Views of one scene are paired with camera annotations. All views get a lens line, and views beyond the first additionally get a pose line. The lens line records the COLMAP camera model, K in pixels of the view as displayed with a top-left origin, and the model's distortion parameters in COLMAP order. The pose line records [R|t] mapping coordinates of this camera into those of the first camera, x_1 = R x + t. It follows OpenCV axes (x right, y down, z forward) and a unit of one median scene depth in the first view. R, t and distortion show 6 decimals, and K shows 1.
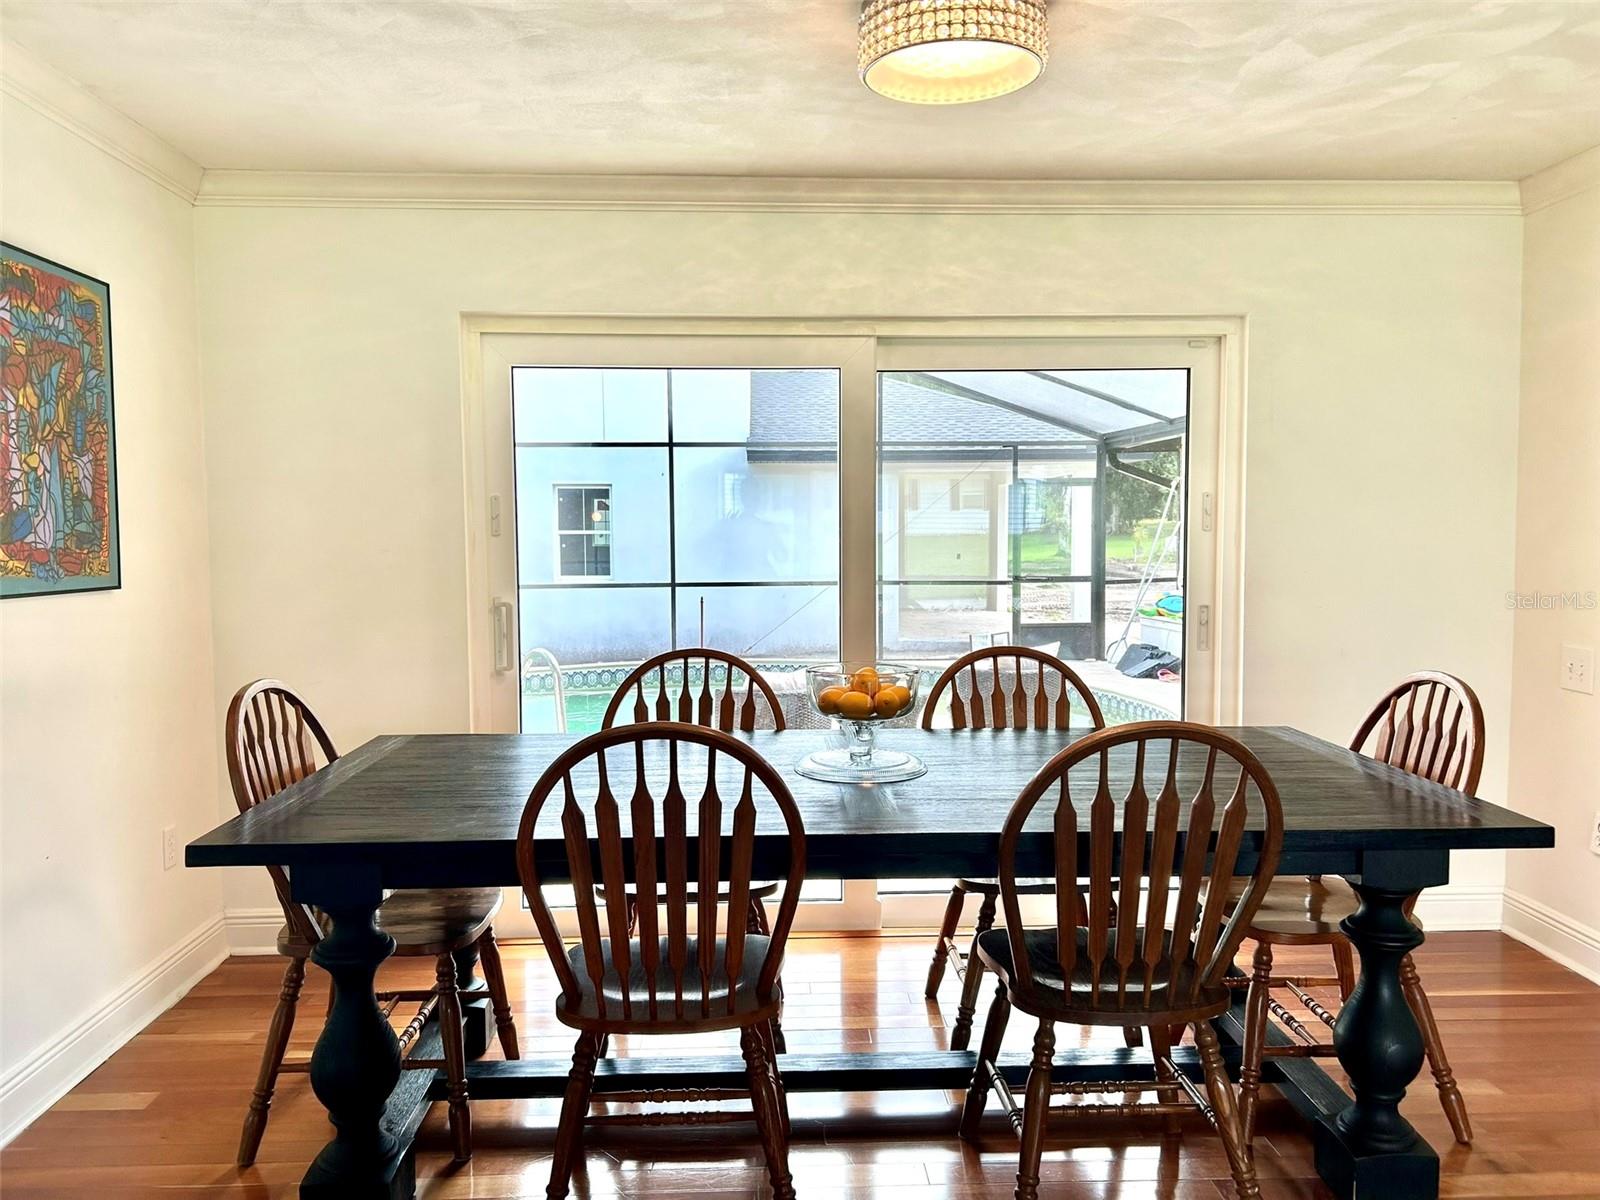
lens RADIAL K [[1217.8, 0, 803.5], [0, 1217.8, 605.6], [0, 0, 1]] dist [0.031896, -0.018632]
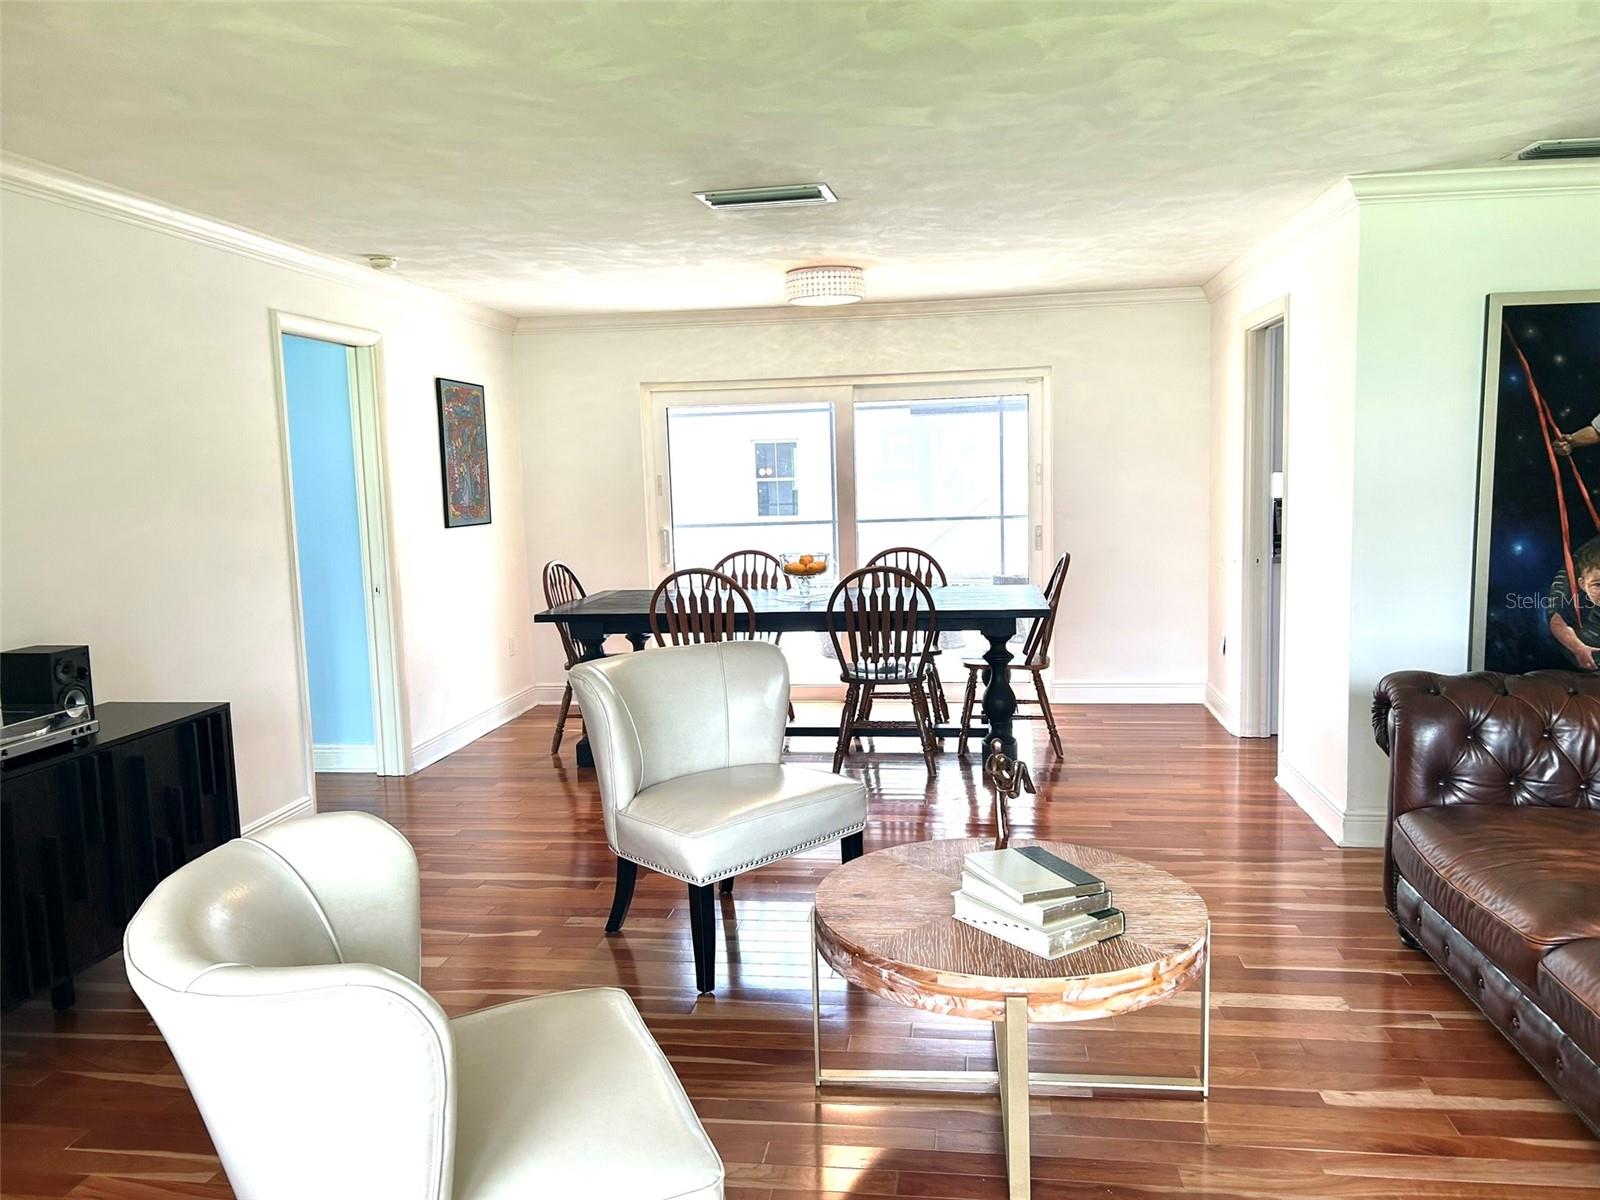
lens RADIAL K [[1217.8, 0, 798.7], [0, 1217.8, 601.8], [0, 0, 1]] dist [0.031896, -0.018632]
pose [[0.982489, -0.001960, -0.186311, 0.374852], [0.011023, 0.998805, 0.047618, 0.026112], [0.185995, -0.048838, 0.981336, -1.002577]]
